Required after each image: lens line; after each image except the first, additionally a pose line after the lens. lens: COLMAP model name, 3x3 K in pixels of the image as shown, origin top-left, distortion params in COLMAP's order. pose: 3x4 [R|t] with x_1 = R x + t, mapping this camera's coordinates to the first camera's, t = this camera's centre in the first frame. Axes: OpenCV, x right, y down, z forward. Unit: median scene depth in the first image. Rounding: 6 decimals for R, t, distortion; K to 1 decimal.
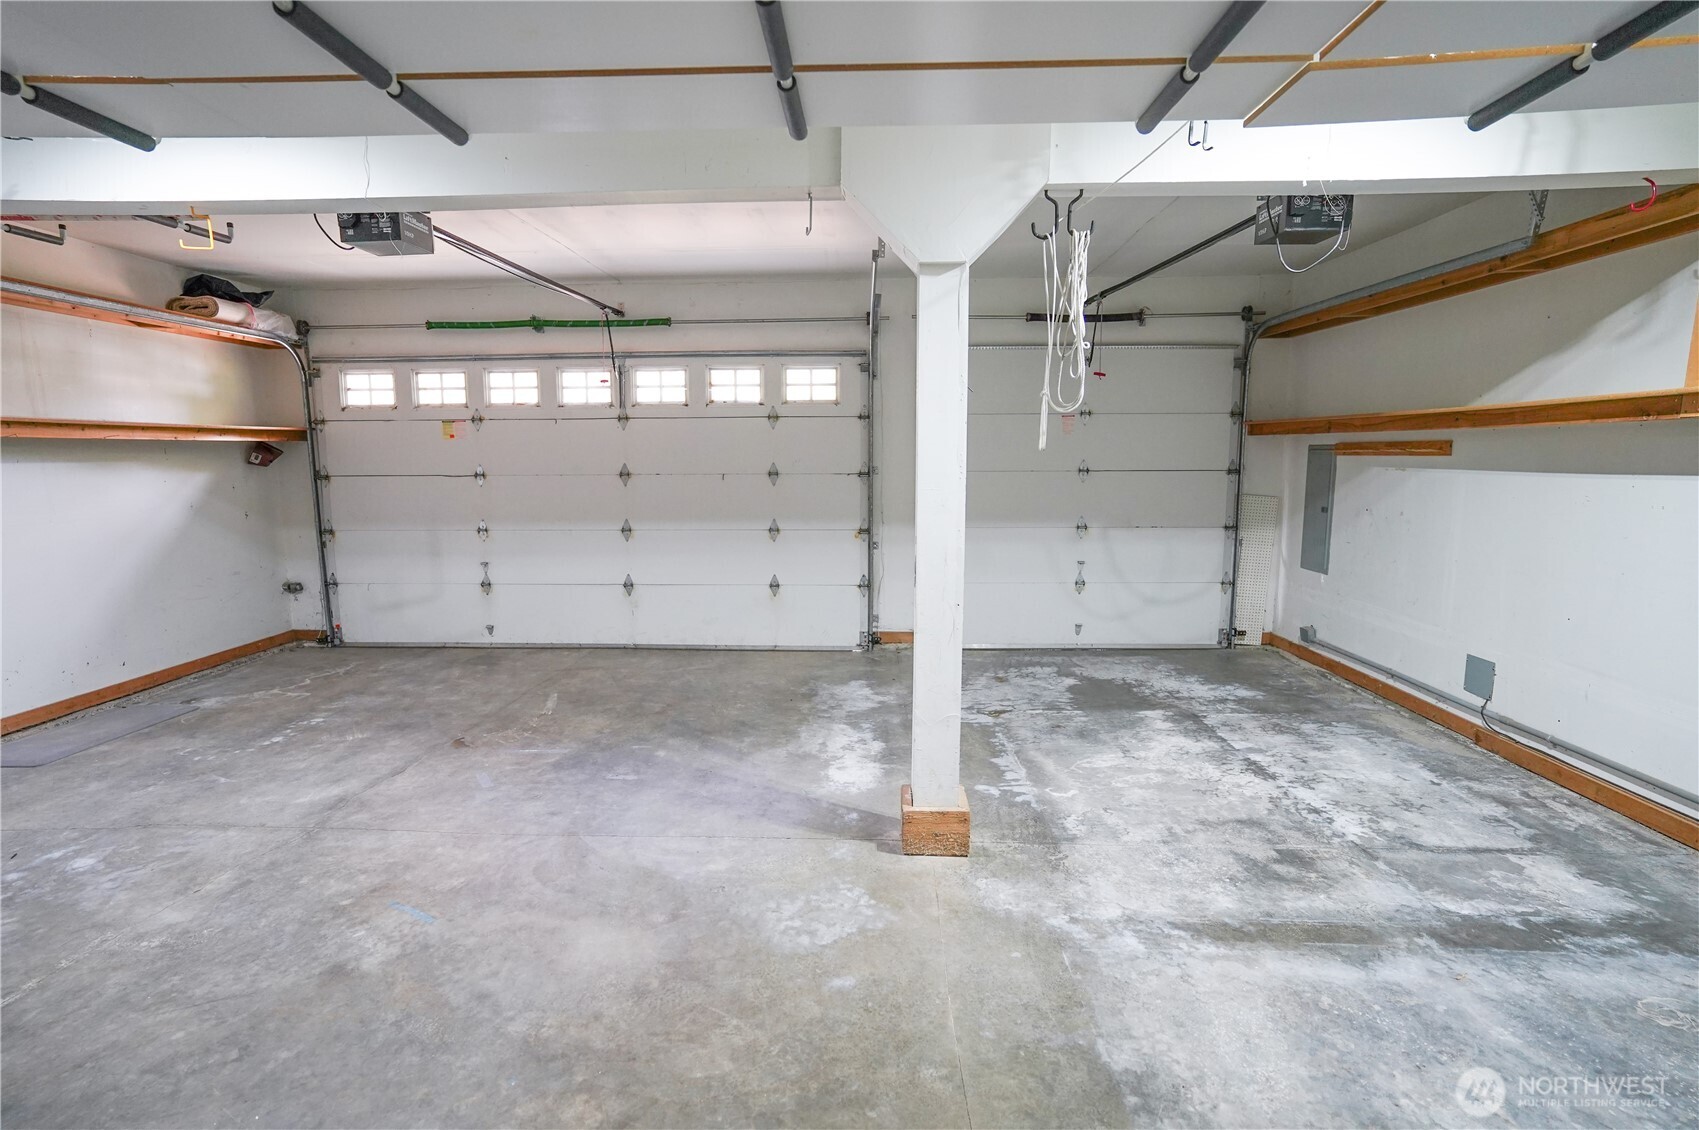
lens RADIAL K [[833.0, 0, 843.6], [0, 833.0, 565.1], [0, 0, 1]] dist [-0.064706, 0.027267]
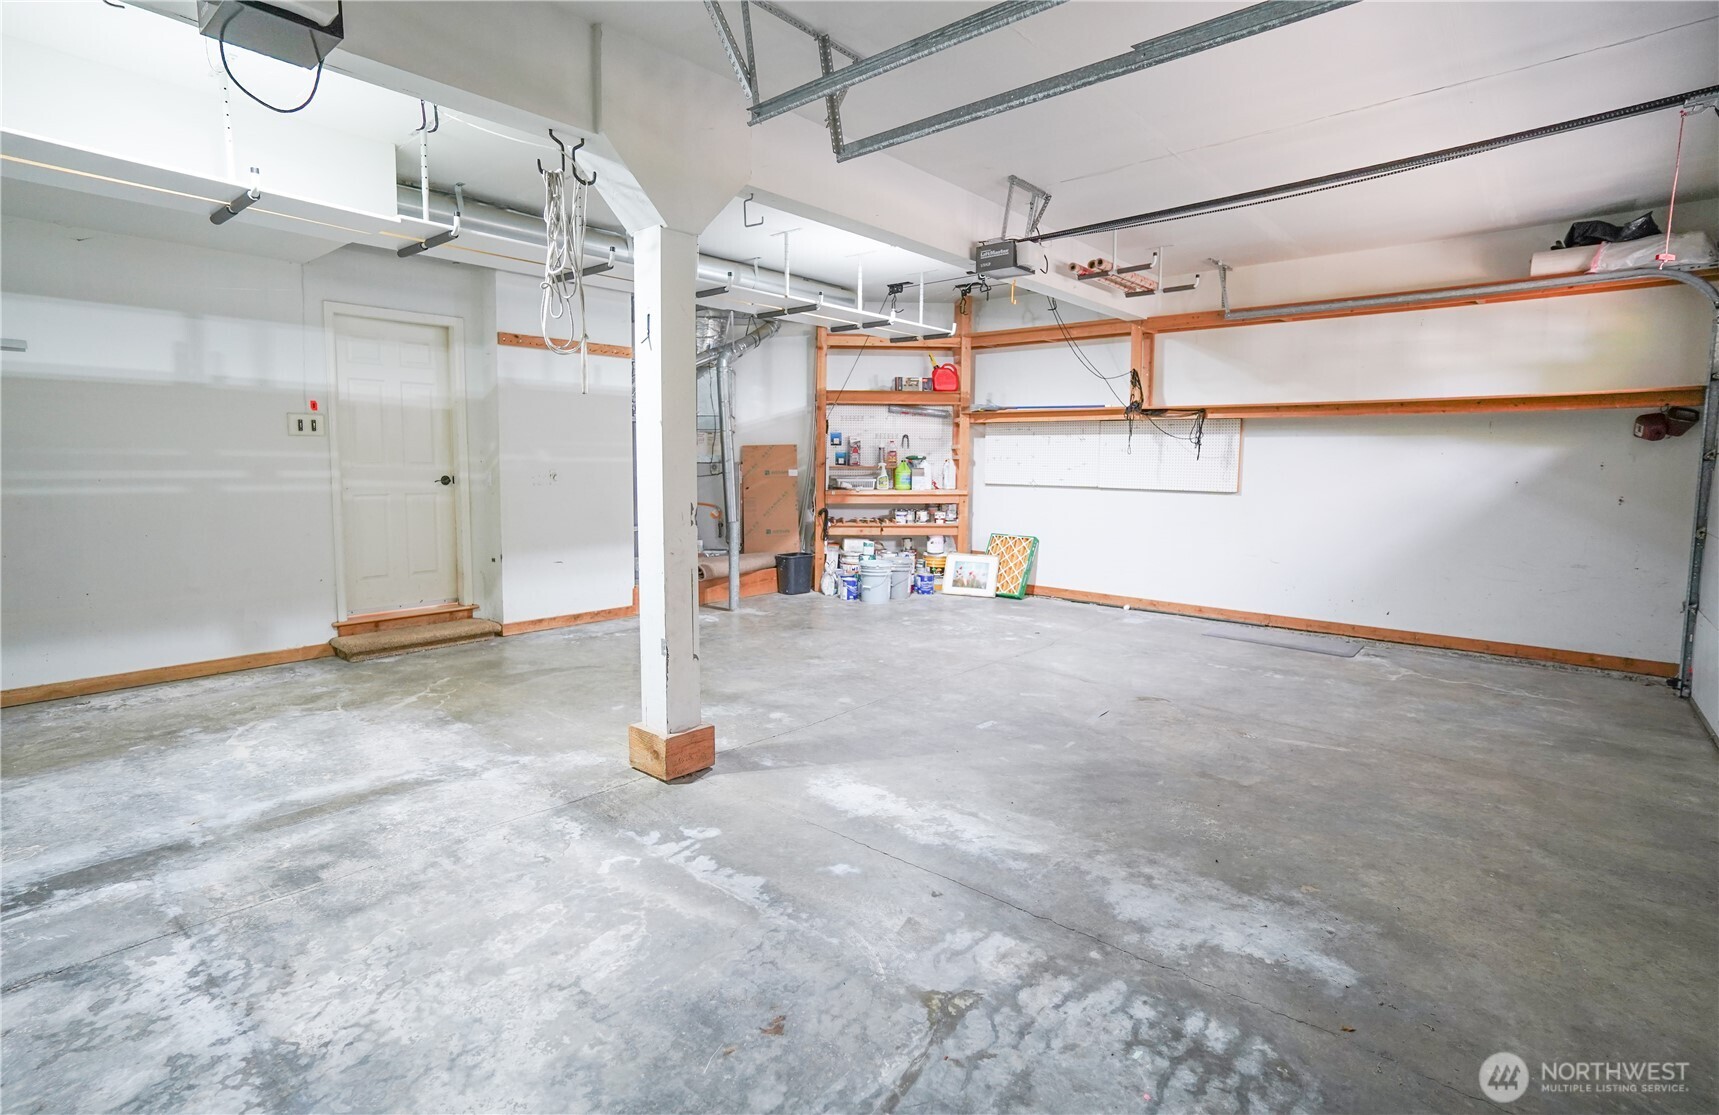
lens RADIAL K [[838.5, 0, 858.8], [0, 838.5, 553.8], [0, 0, 1]] dist [-0.010629, 0.007055]
pose [[-0.629517, 0.087731, -0.772018, 0.696097], [-0.102475, 0.975551, 0.194420, -0.161908], [0.770199, 0.201503, -0.605136, 1.600471]]
